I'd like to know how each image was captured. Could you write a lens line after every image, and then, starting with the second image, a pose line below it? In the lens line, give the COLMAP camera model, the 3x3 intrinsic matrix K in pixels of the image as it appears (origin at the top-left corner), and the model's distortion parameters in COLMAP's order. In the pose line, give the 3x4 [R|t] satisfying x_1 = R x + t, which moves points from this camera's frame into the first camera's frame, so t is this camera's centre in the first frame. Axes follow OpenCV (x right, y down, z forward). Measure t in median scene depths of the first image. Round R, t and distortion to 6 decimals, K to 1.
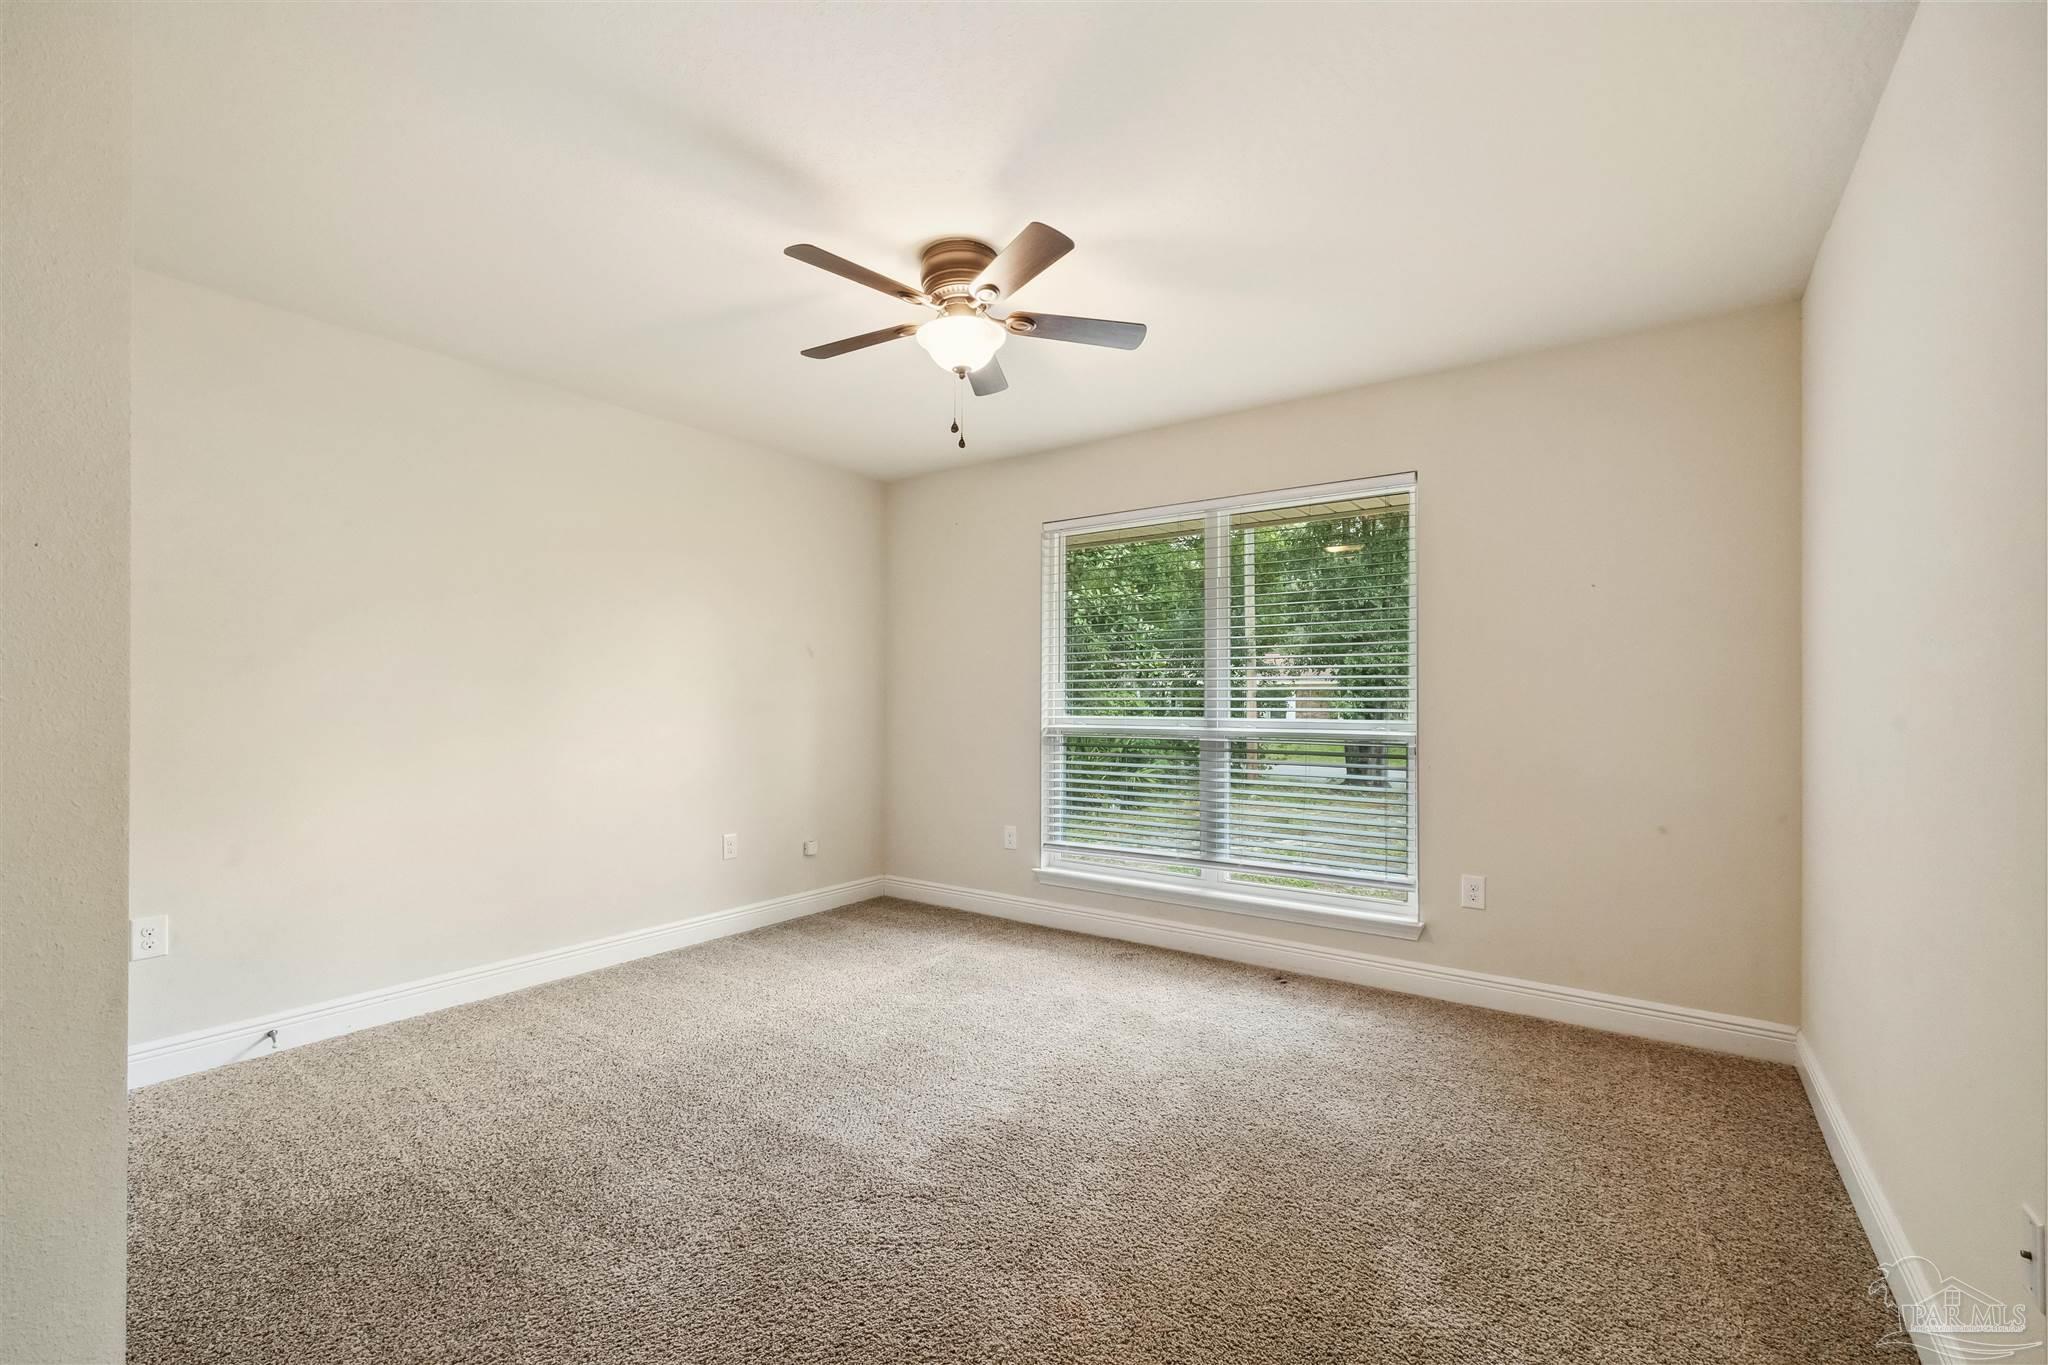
lens RADIAL K [[865.6, 0, 1026.0], [0, 865.6, 697.9], [0, 0, 1]] dist [-0.000572, -0.000020]
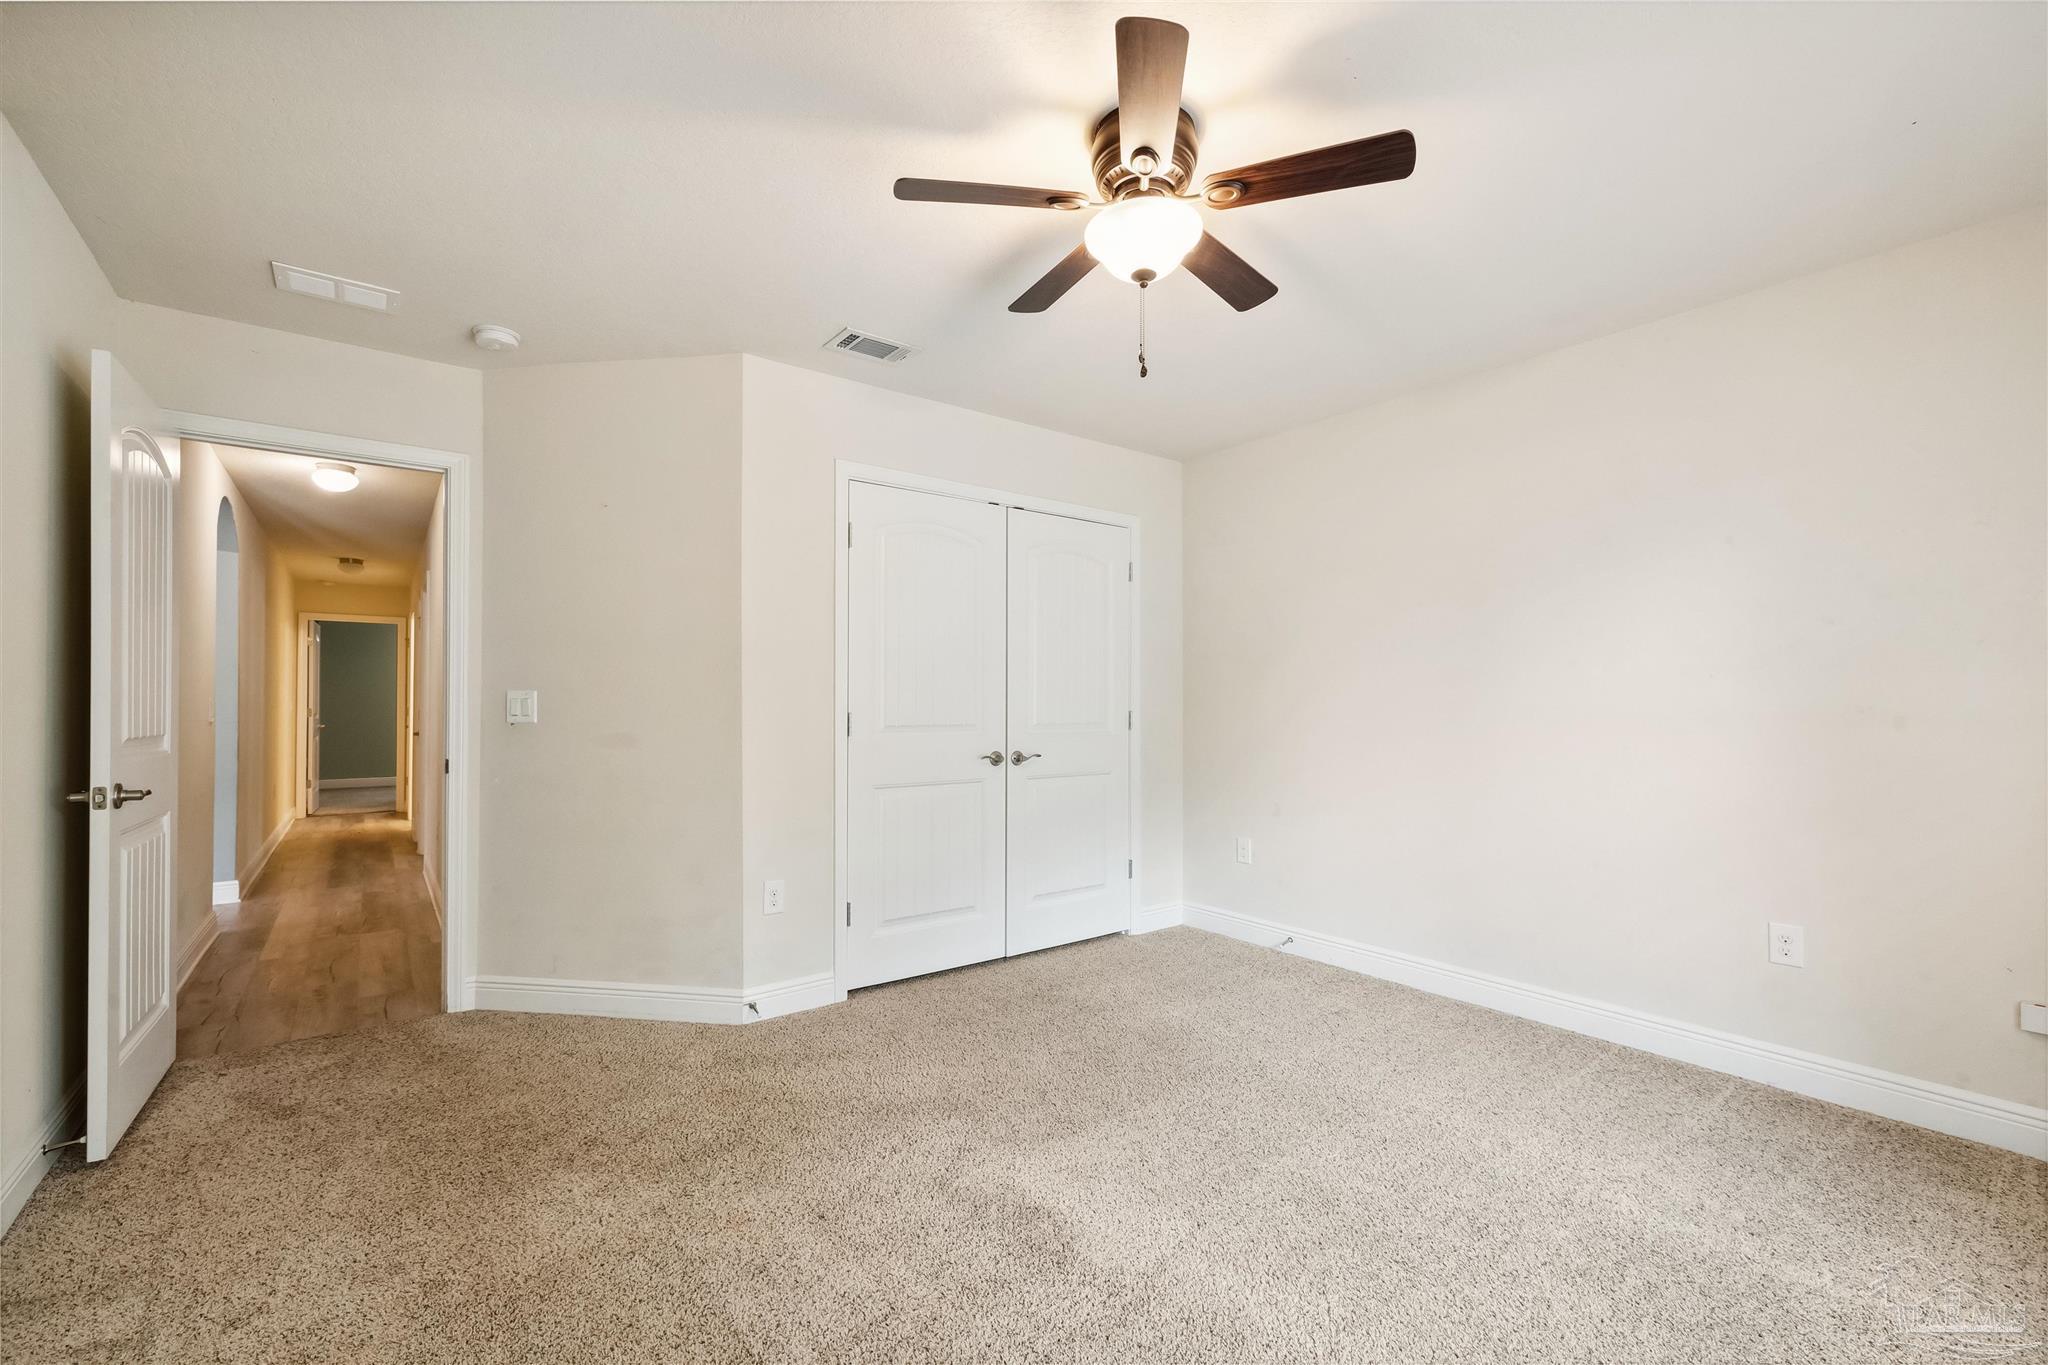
lens RADIAL K [[865.6, 0, 1026.0], [0, 865.6, 697.9], [0, 0, 1]] dist [-0.000572, -0.000020]
pose [[-0.298501, -0.011762, -0.954337, 0.451002], [-0.007762, 0.999921, -0.009895, 0.009226], [0.954378, 0.004454, -0.298569, 0.751022]]
